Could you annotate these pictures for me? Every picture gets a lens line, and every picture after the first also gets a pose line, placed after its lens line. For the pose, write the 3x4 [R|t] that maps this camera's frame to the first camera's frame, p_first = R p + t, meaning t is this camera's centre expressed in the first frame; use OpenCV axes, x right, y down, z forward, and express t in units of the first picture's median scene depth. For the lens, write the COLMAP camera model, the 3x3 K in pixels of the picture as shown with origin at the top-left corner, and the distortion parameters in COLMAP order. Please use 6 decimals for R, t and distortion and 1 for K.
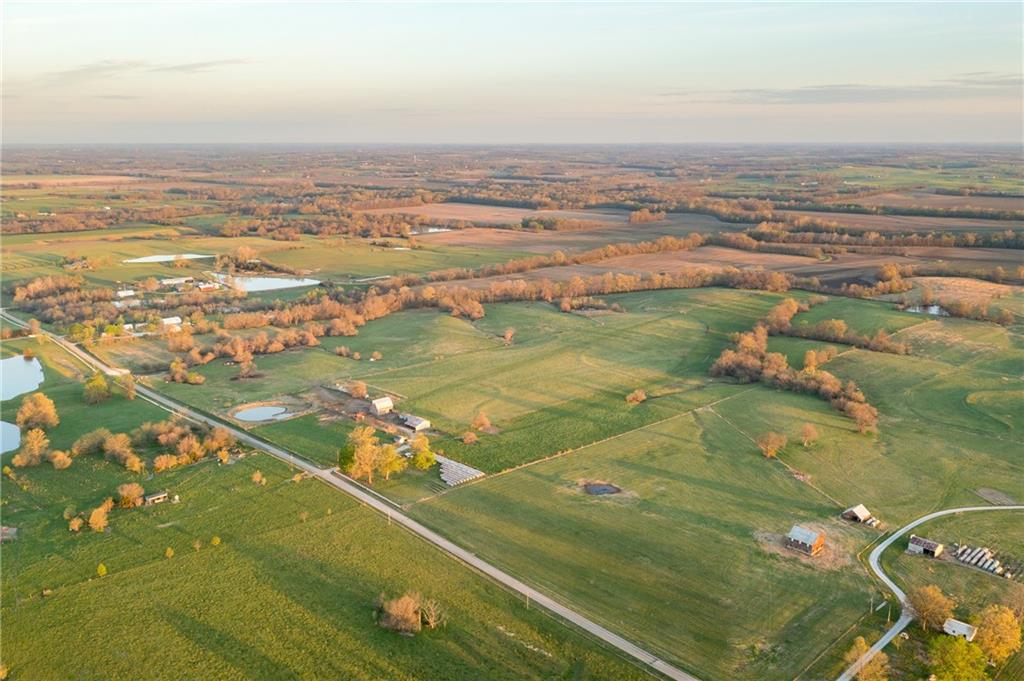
lens RADIAL K [[887.6, 0, 512.0], [0, 887.6, 340.5], [0, 0, 1]] dist [-0.000220, 0.007674]
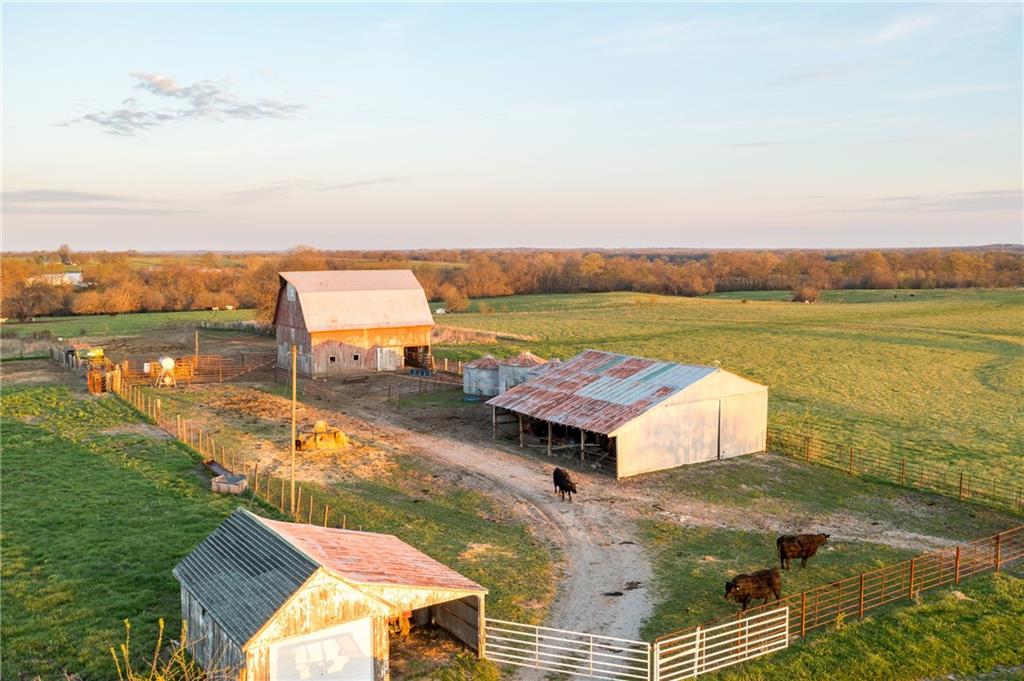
lens RADIAL K [[824.5, 0, 512.0], [0, 824.5, 340.5], [0, 0, 1]] dist [-0.002036, 0.000397]
pose [[0.986277, 0.012122, -0.164653, -0.081346], [-0.035252, 0.989764, -0.138288, 0.077699], [0.161291, 0.142195, 0.976609, 0.716775]]
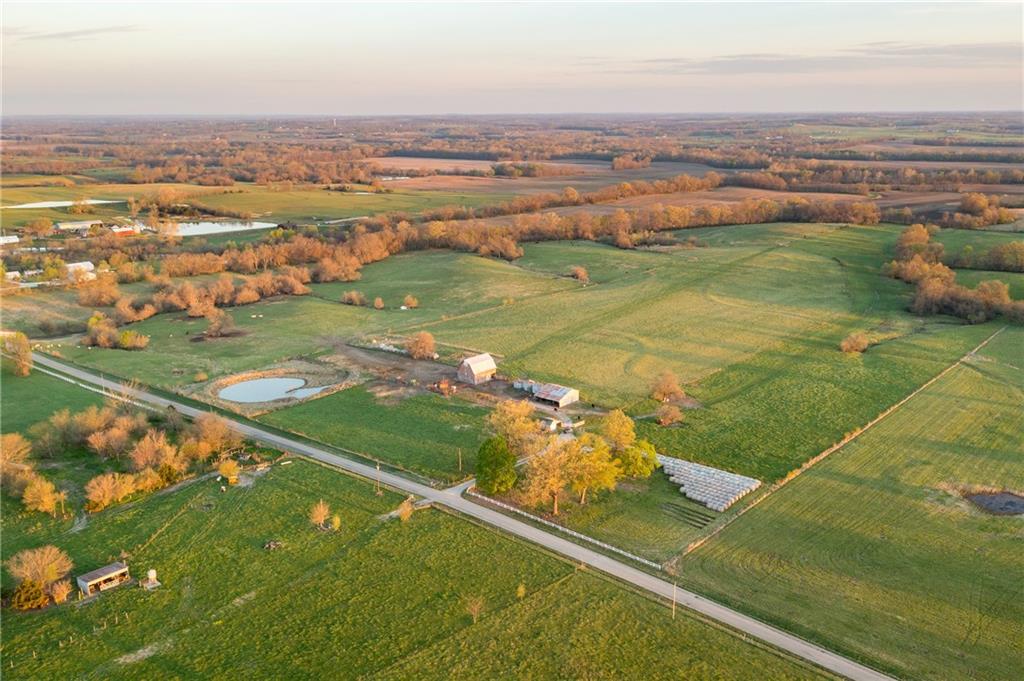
lens RADIAL K [[887.6, 0, 512.0], [0, 887.6, 340.5], [0, 0, 1]] dist [-0.000220, 0.007674]
pose [[0.993960, -0.030422, 0.105437, -0.152309], [0.028593, 0.999414, 0.018812, 0.036875], [-0.105948, -0.015683, 0.994248, 0.342928]]
